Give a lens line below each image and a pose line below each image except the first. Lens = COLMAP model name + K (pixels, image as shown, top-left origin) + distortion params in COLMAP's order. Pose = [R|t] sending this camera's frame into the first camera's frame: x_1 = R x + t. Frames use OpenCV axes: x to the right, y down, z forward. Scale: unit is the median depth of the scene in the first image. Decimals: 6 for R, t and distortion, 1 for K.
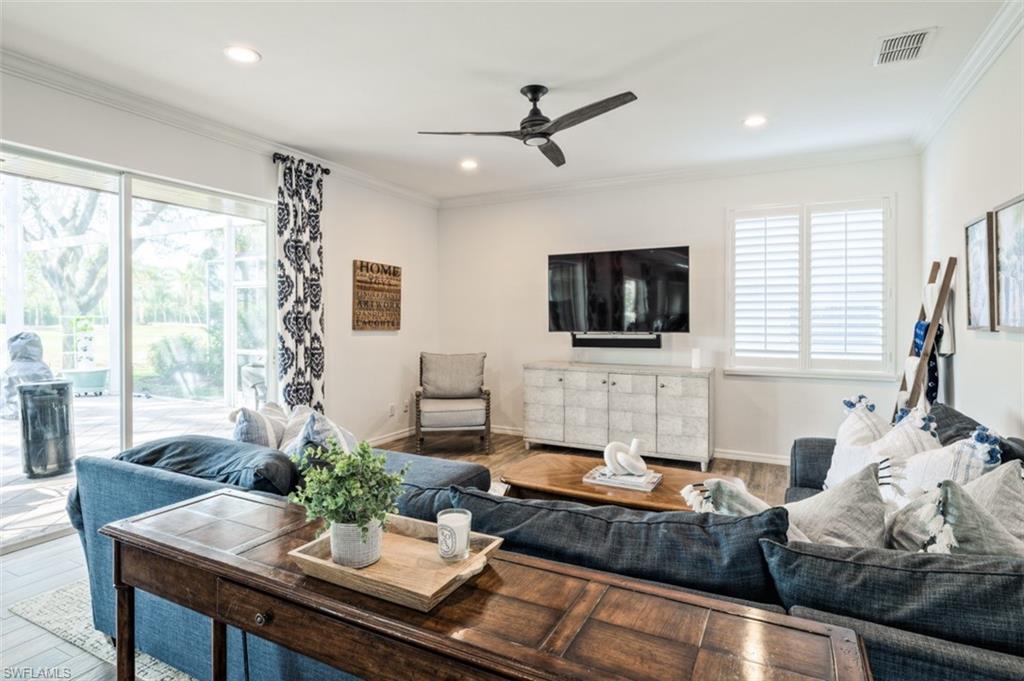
lens RADIAL K [[537.6, 0, 514.8], [0, 537.6, 317.4], [0, 0, 1]] dist [0.002356, 0.000655]
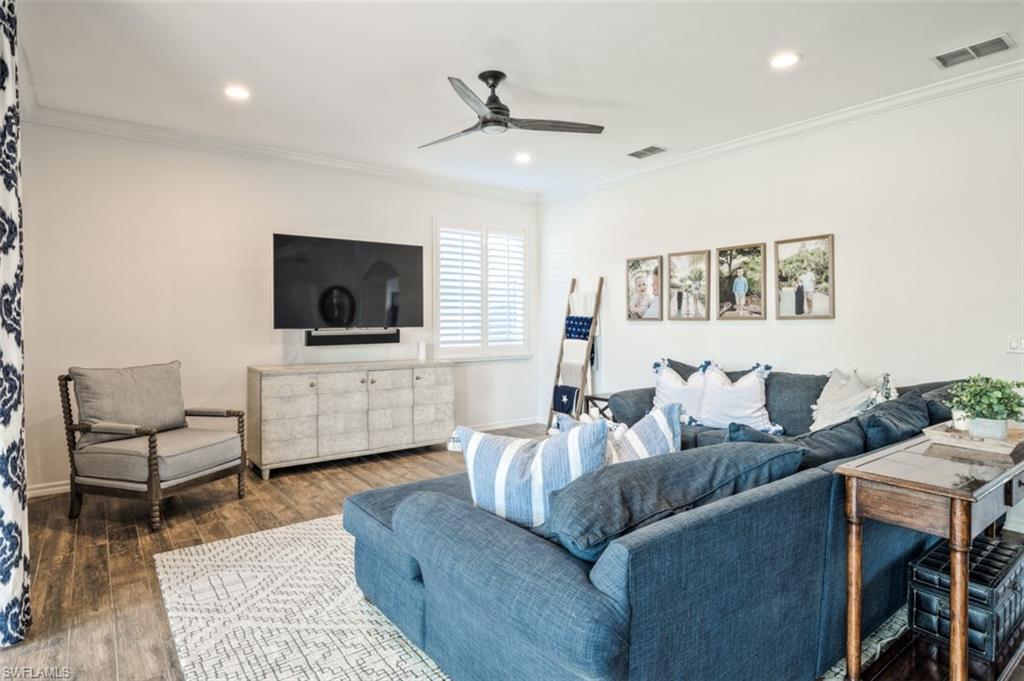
lens RADIAL K [[547.6, 0, 514.3], [0, 547.6, 331.5], [0, 0, 1]] dist [0.009010, 0.001337]
pose [[0.435381, -0.017424, 0.900078, -0.571474], [-0.001509, 0.999797, 0.020084, 0.014915], [-0.900245, -0.010103, 0.435266, 0.353678]]
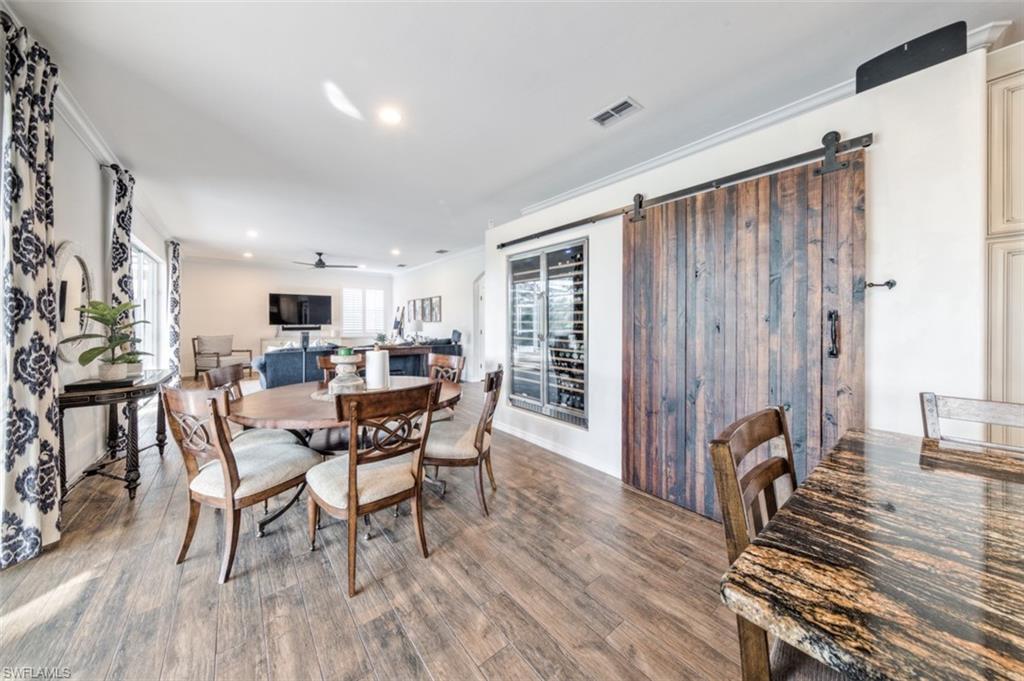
lens RADIAL K [[338.8, 0, 527.0], [0, 338.8, 324.5], [0, 0, 1]] dist [-0.005683, -0.000010]
pose [[0.380514, -0.004309, 0.924765, -0.992037], [-0.001688, 0.999984, 0.005354, 0.016039], [-0.924774, -0.003599, 0.380501, -0.722002]]
